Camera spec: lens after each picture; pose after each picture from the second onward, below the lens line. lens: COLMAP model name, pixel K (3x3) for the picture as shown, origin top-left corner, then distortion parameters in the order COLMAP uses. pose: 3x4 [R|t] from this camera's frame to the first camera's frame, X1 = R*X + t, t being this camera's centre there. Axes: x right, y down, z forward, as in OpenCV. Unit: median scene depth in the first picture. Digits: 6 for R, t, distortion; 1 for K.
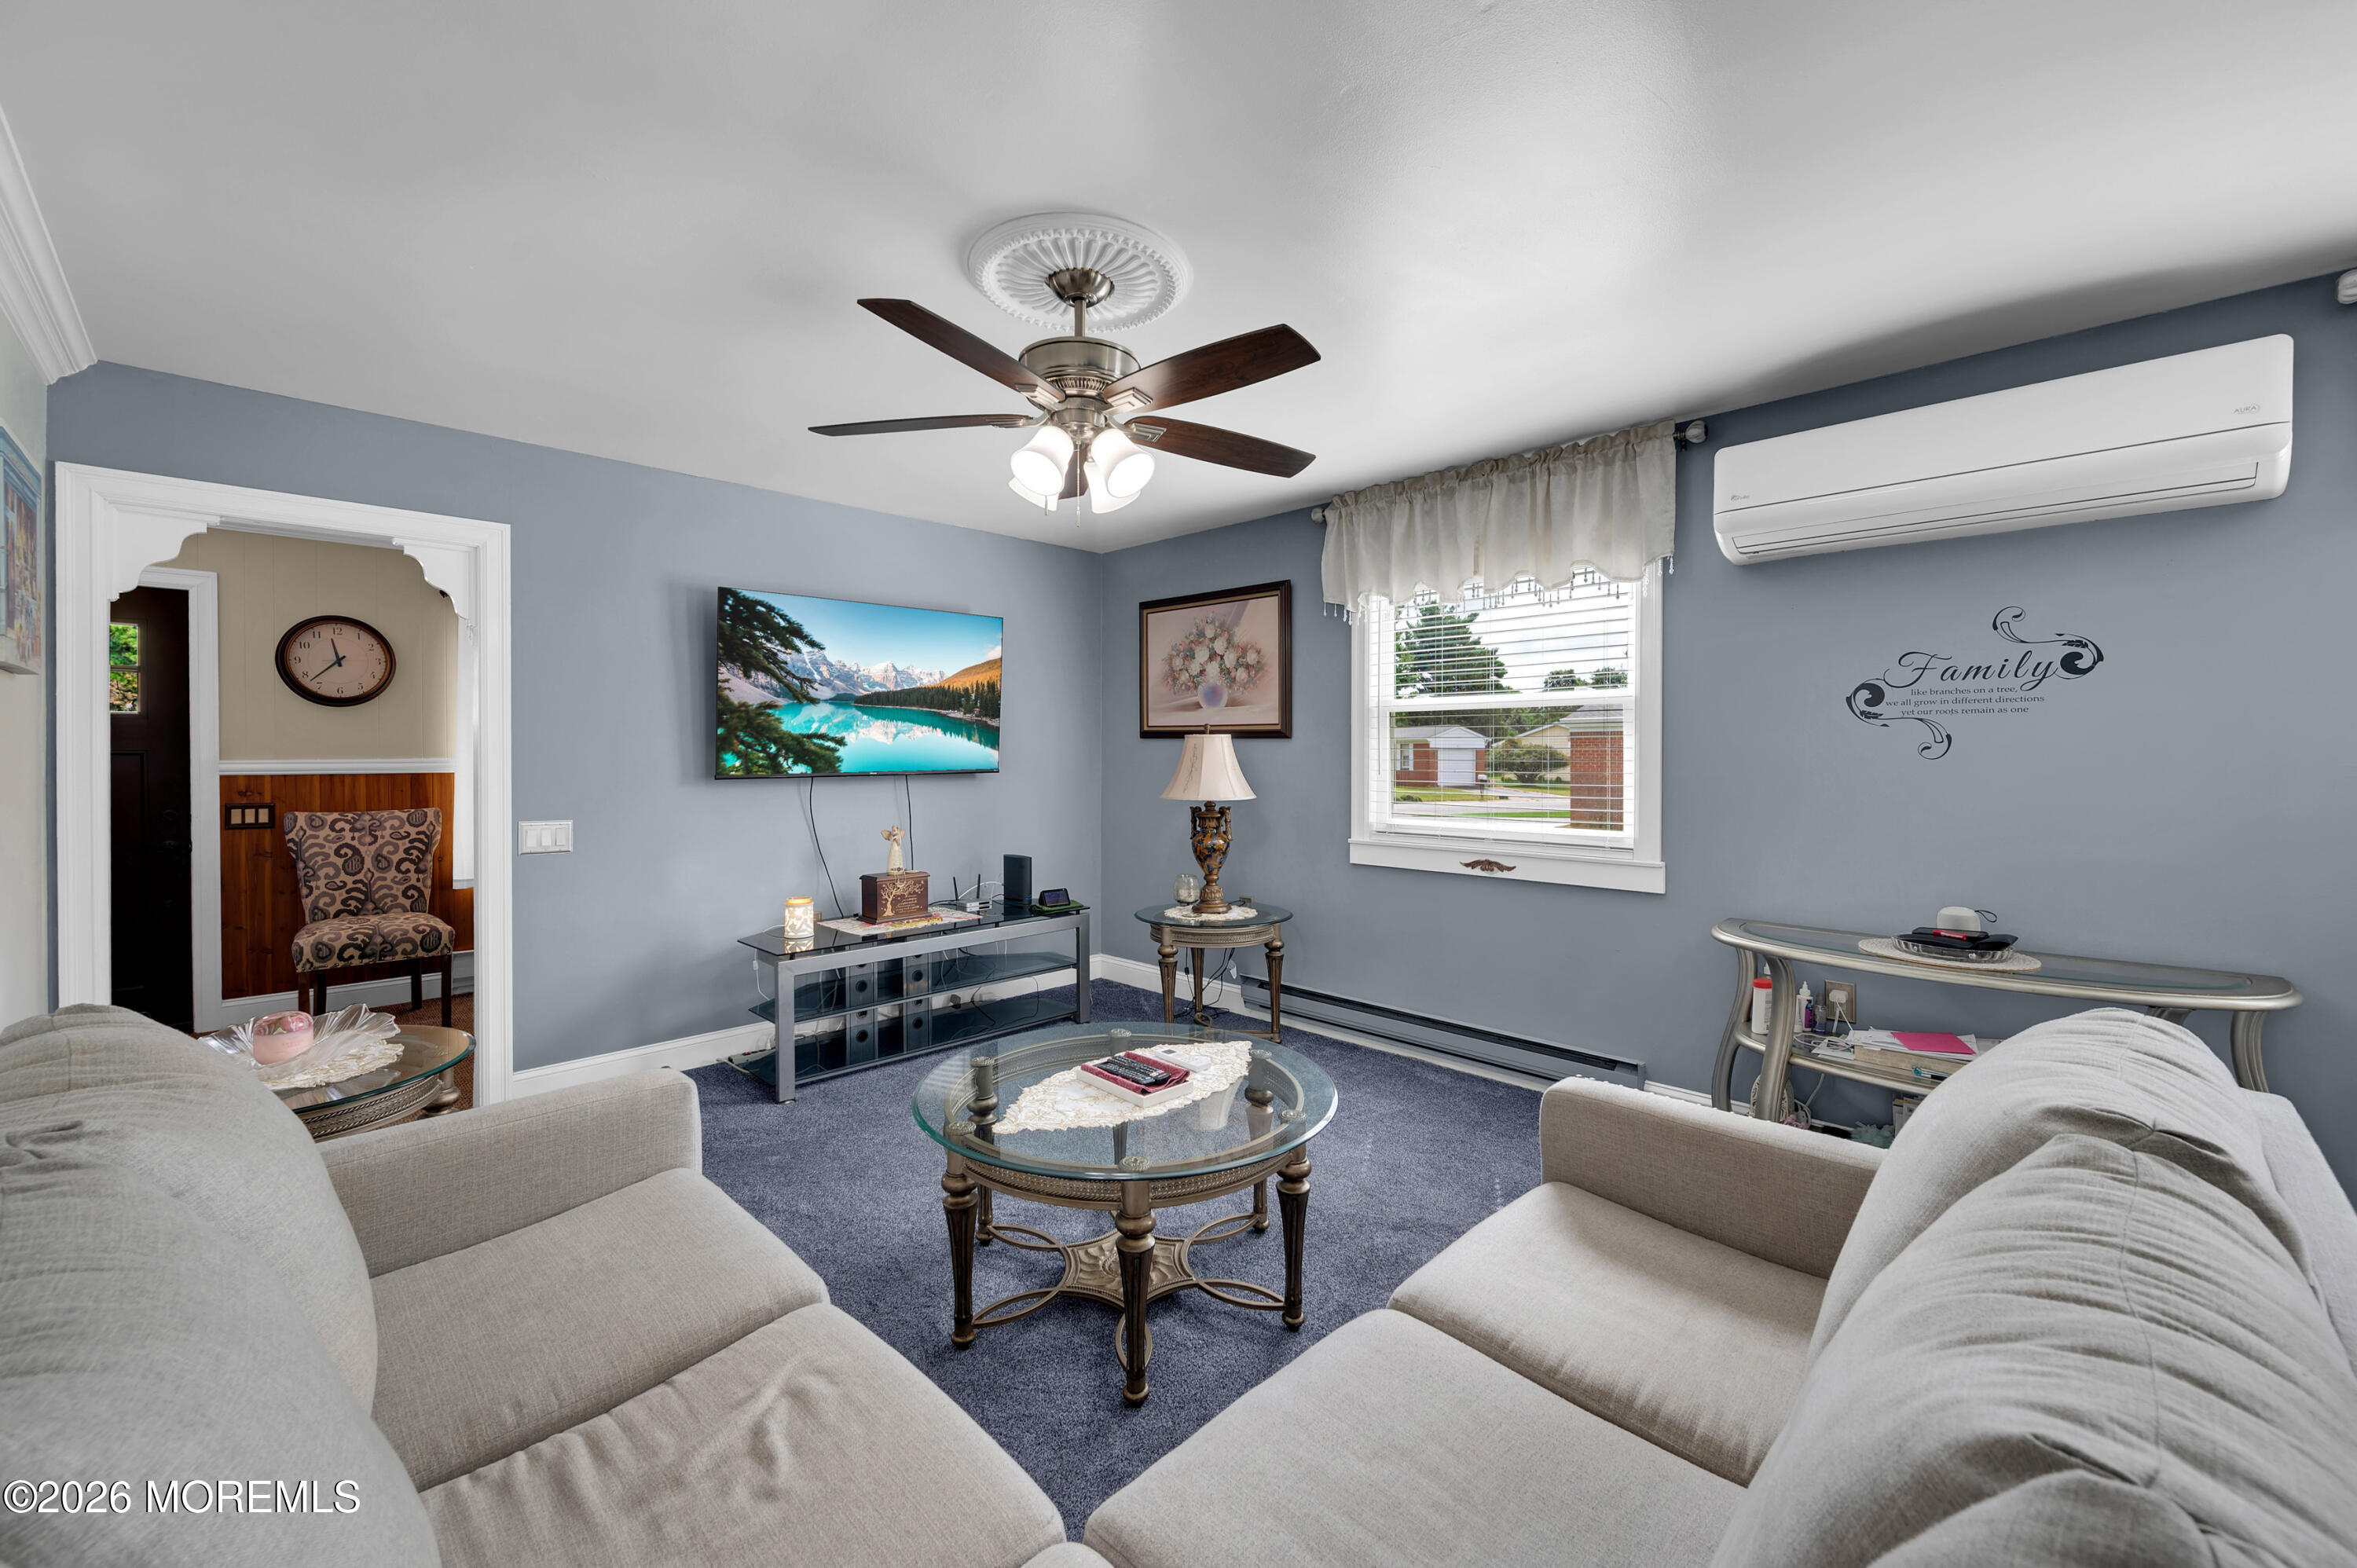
lens RADIAL K [[955.2, 0, 1182.2], [0, 955.2, 761.5], [0, 0, 1]] dist [0.001581, 0.000269]
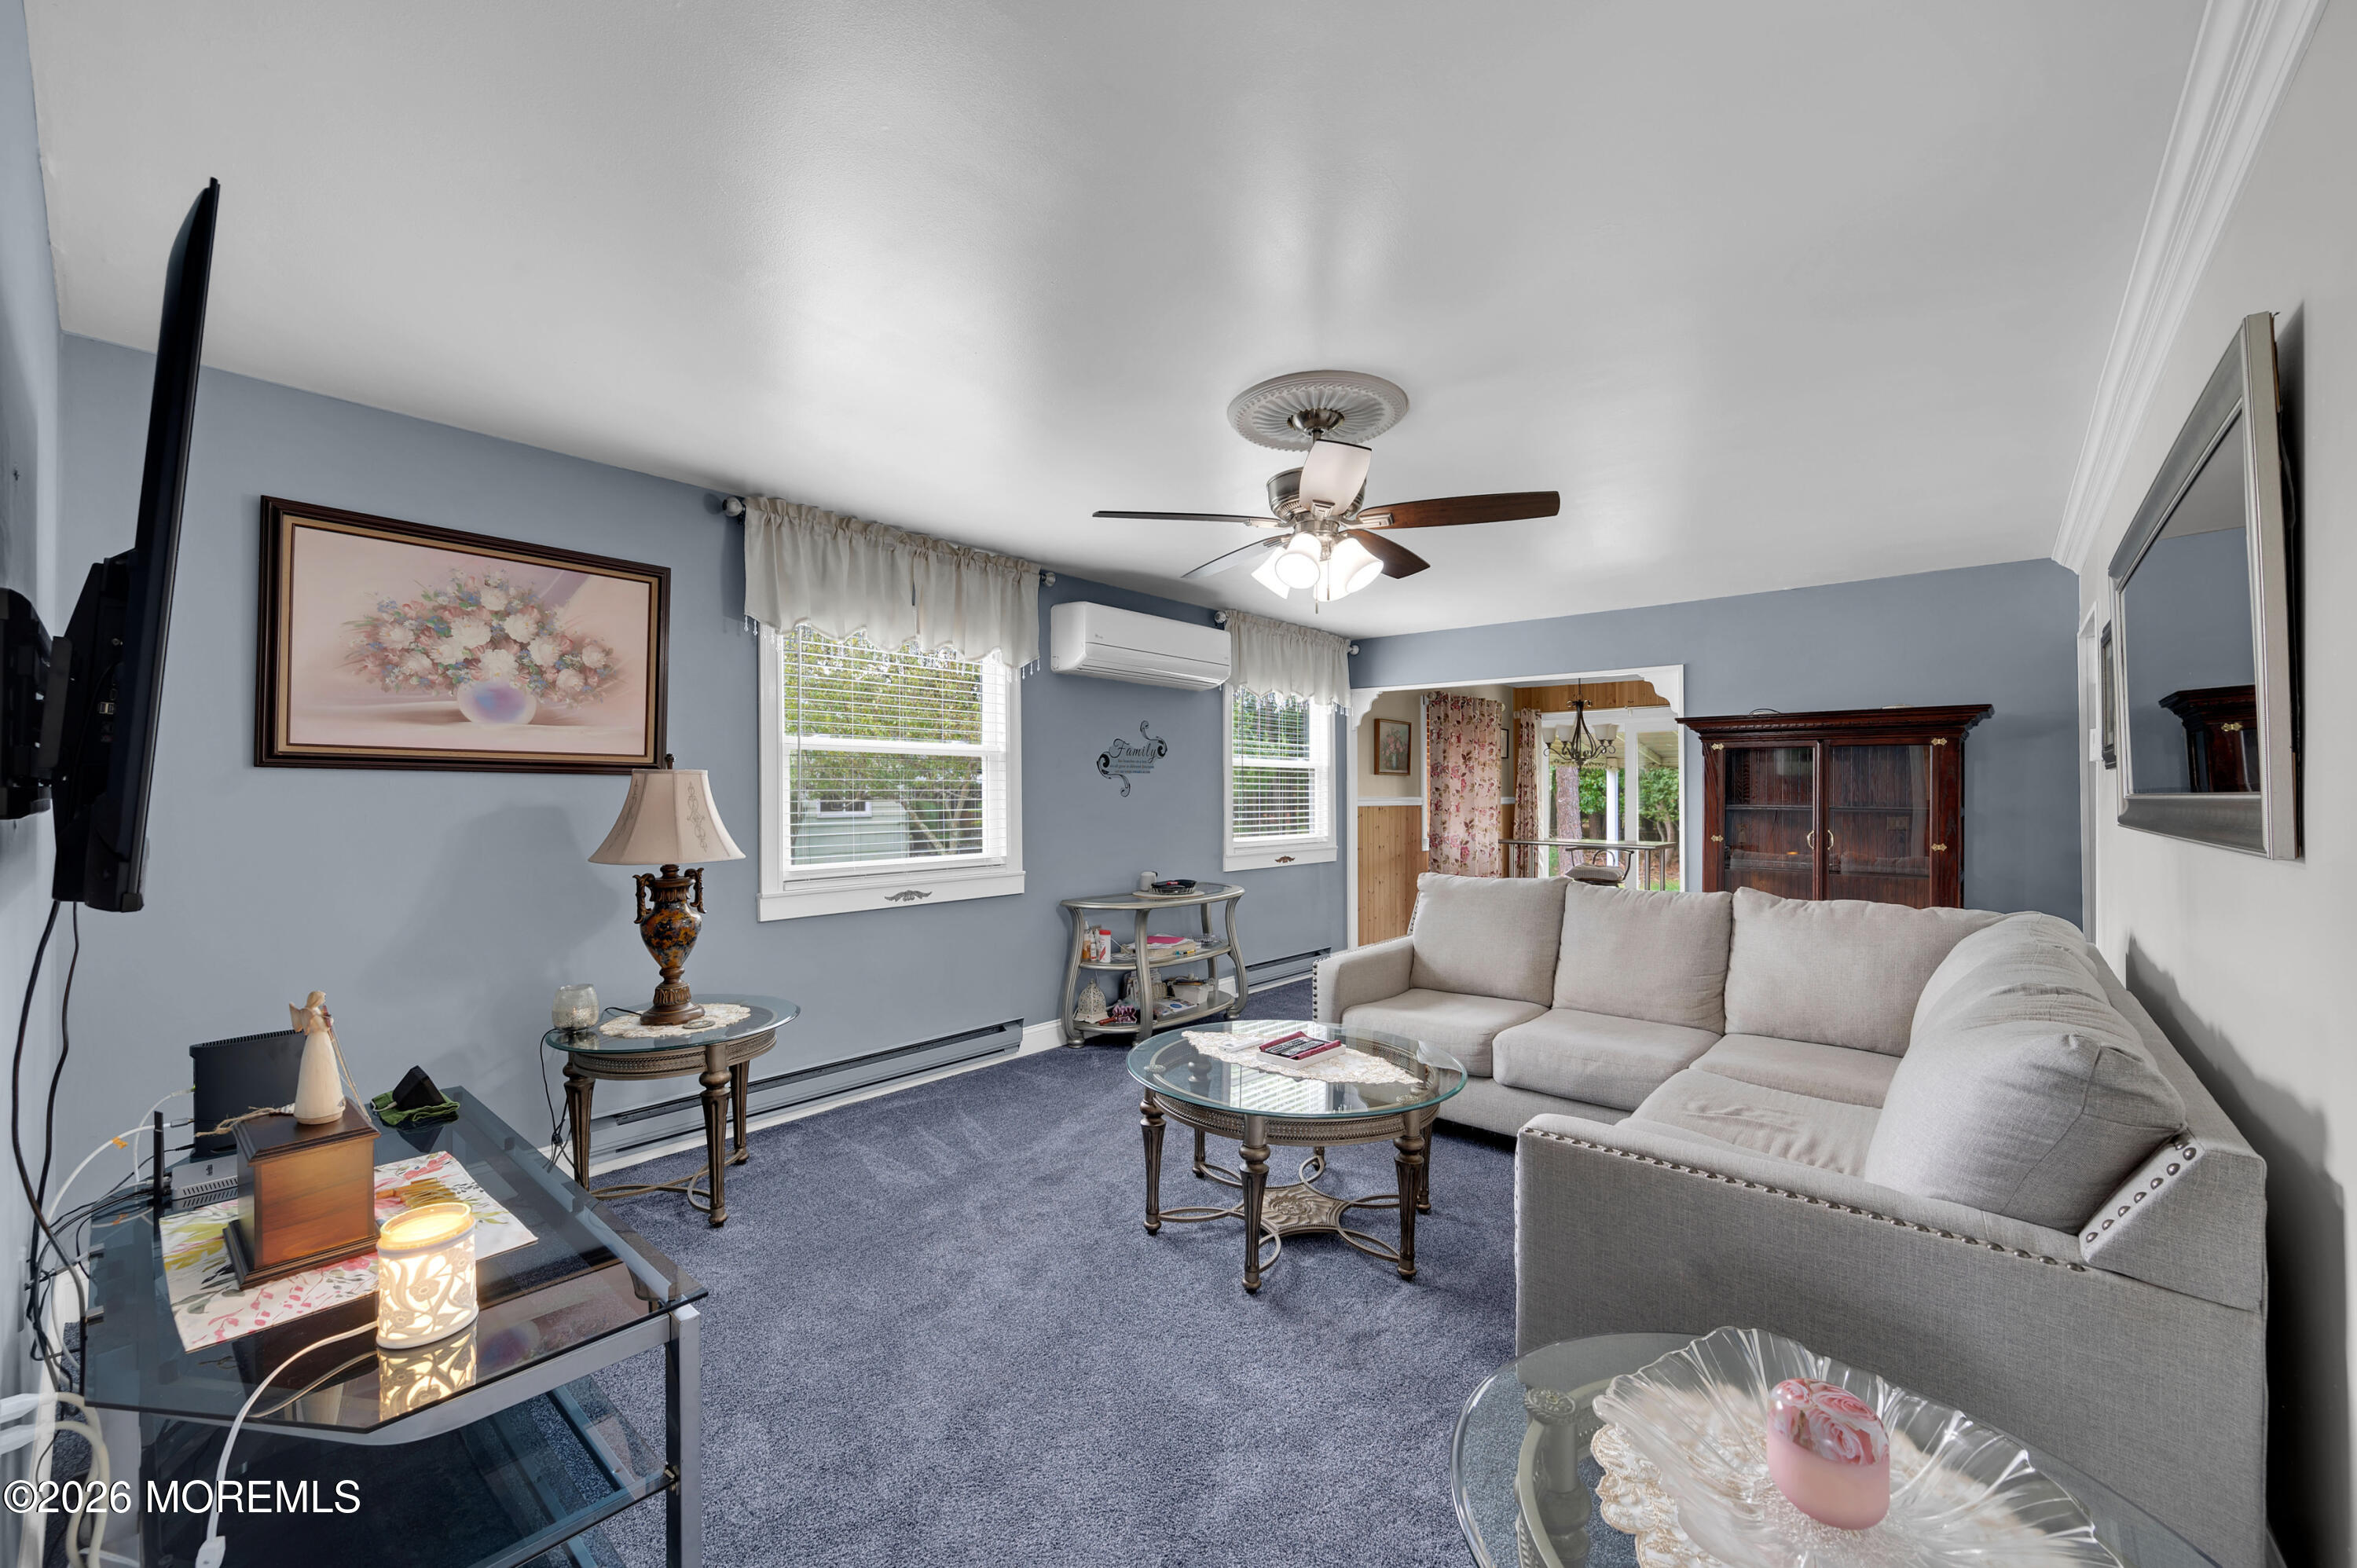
lens RADIAL K [[925.2, 0, 1170.5], [0, 925.2, 787.1], [0, 0, 1]] dist [0.000578, 0.000120]
pose [[-0.073544, 0.003440, 0.997286, -0.631833], [0.007589, 0.999967, -0.002890, -0.009500], [-0.997263, 0.007356, -0.073567, 0.630544]]
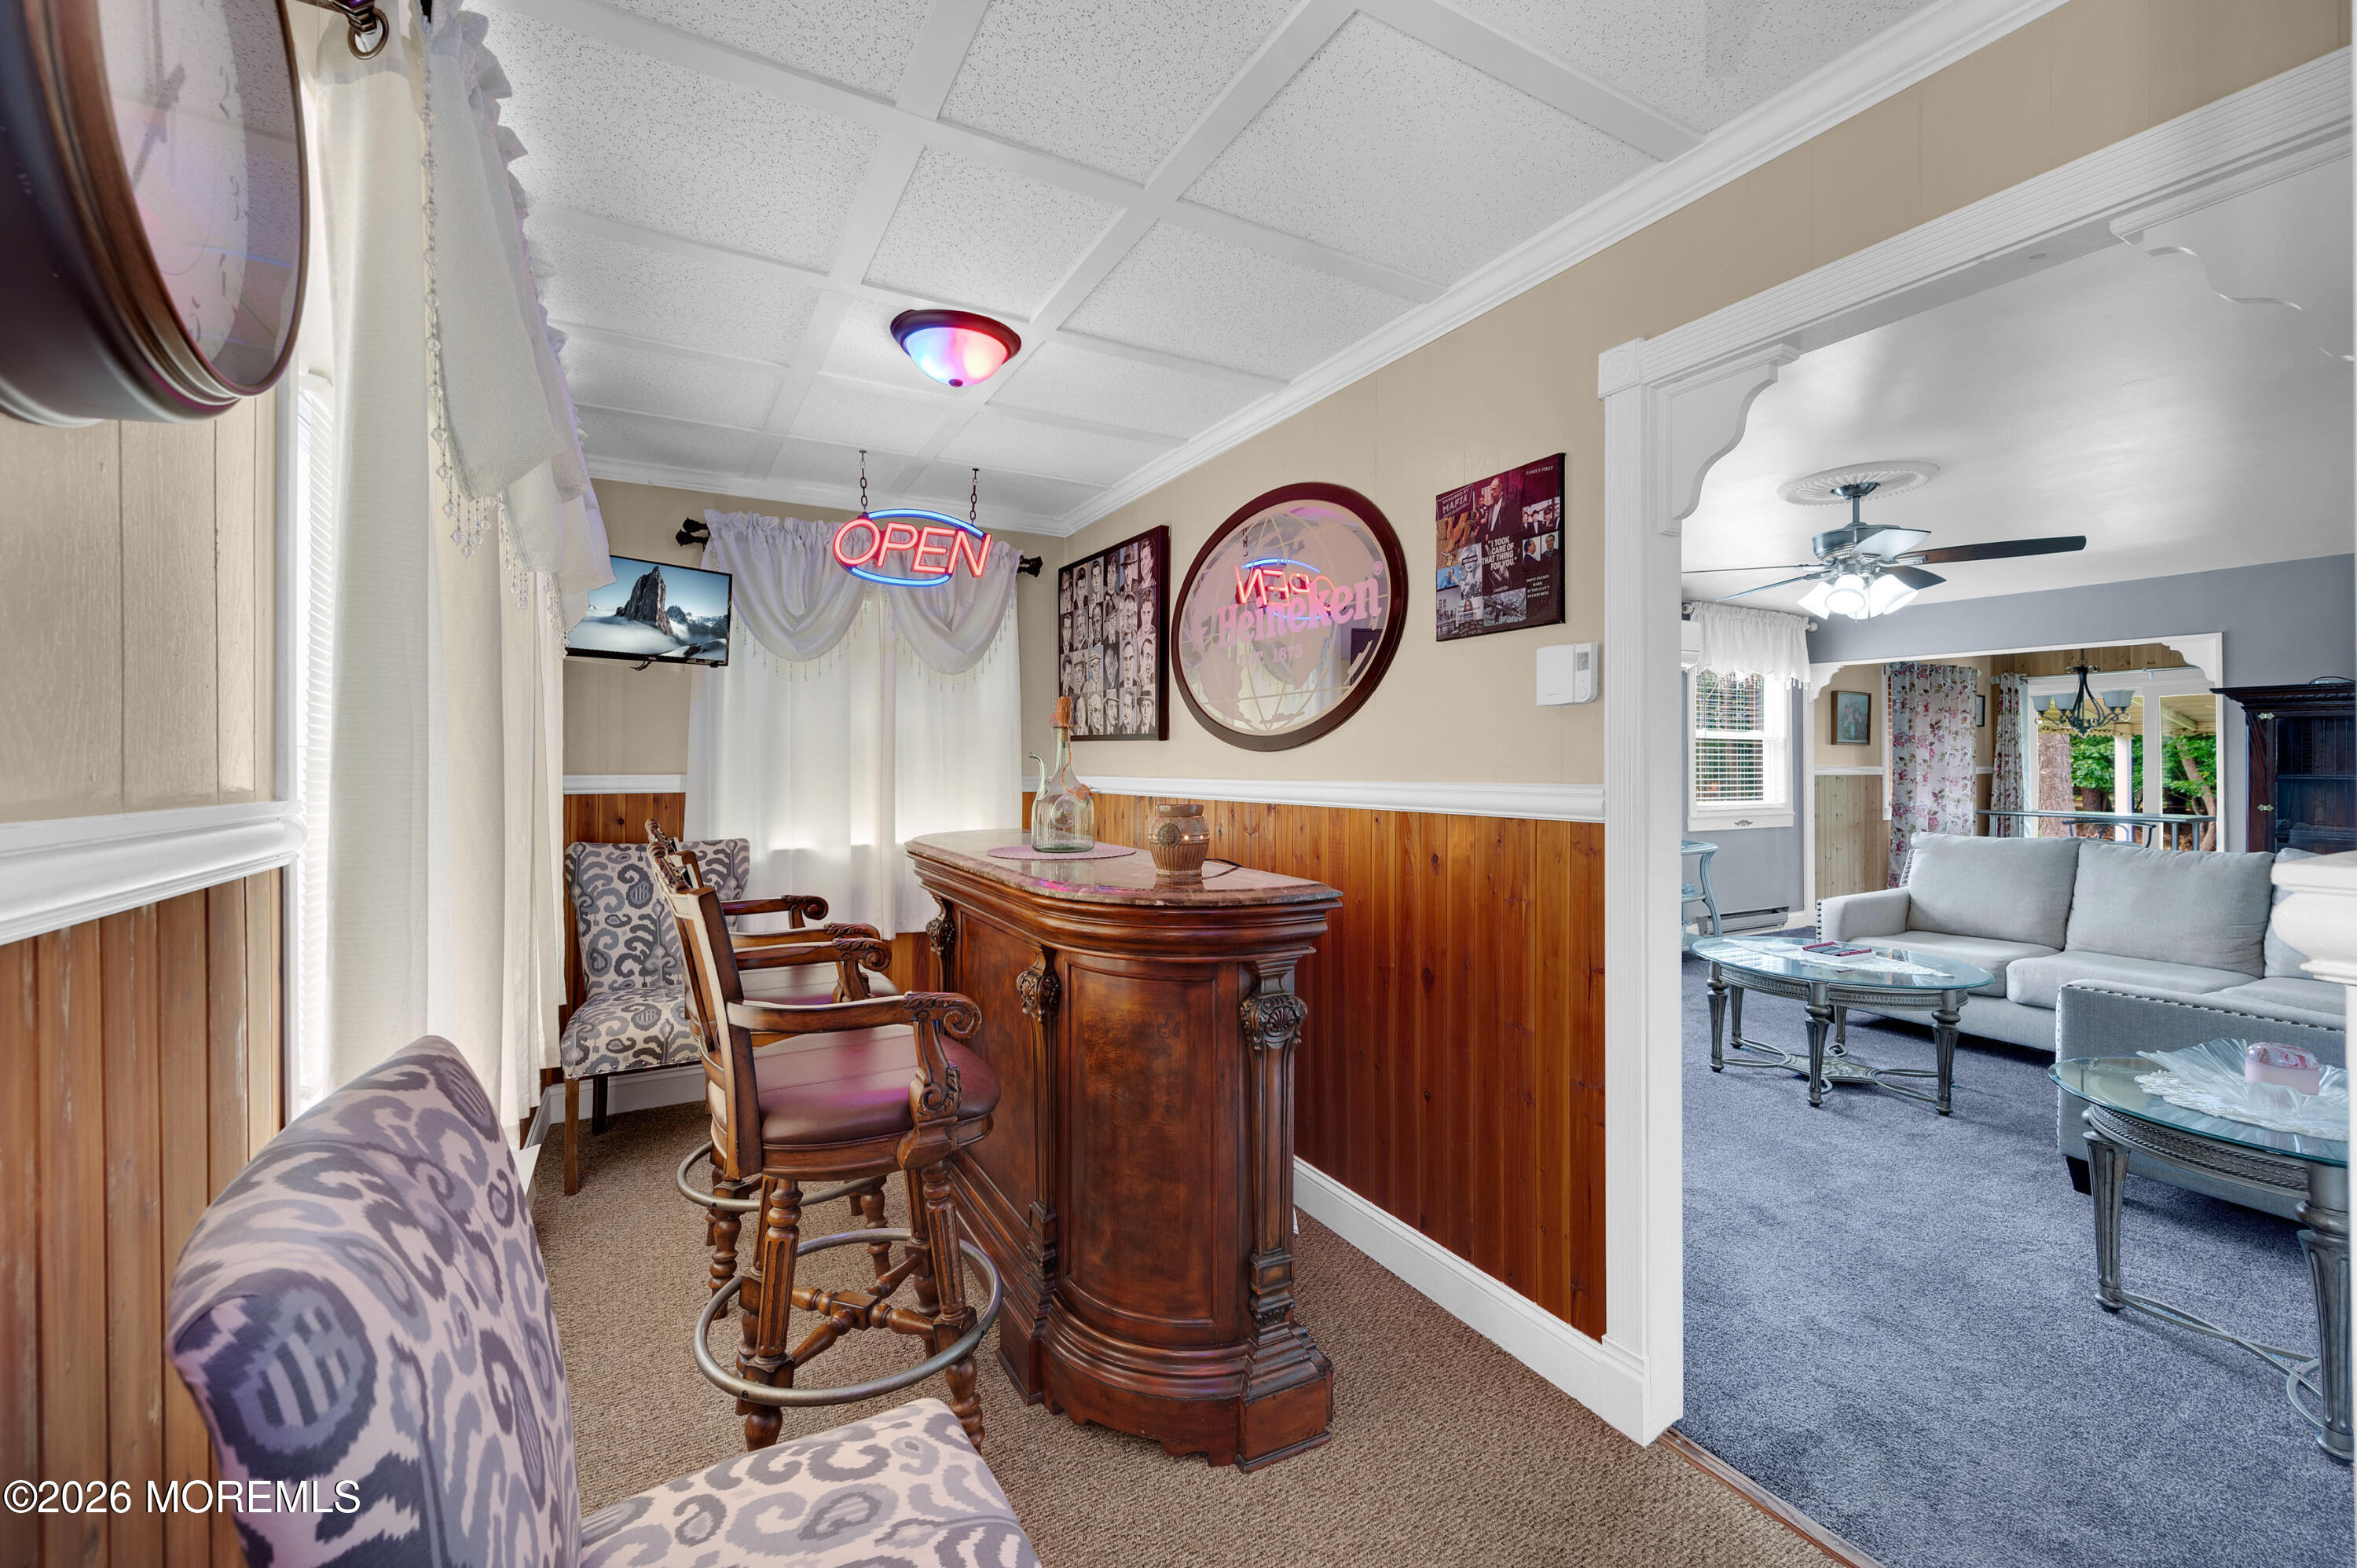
lens RADIAL K [[934.3, 0, 1172.0], [0, 934.3, 758.8], [0, 0, 1]] dist [0.000598, 0.000105]
pose [[0.268220, 0.001301, 0.963357, -0.996873], [0.006636, 0.999973, -0.003198, -0.010109], [-0.963335, 0.007251, 0.268204, 0.852494]]
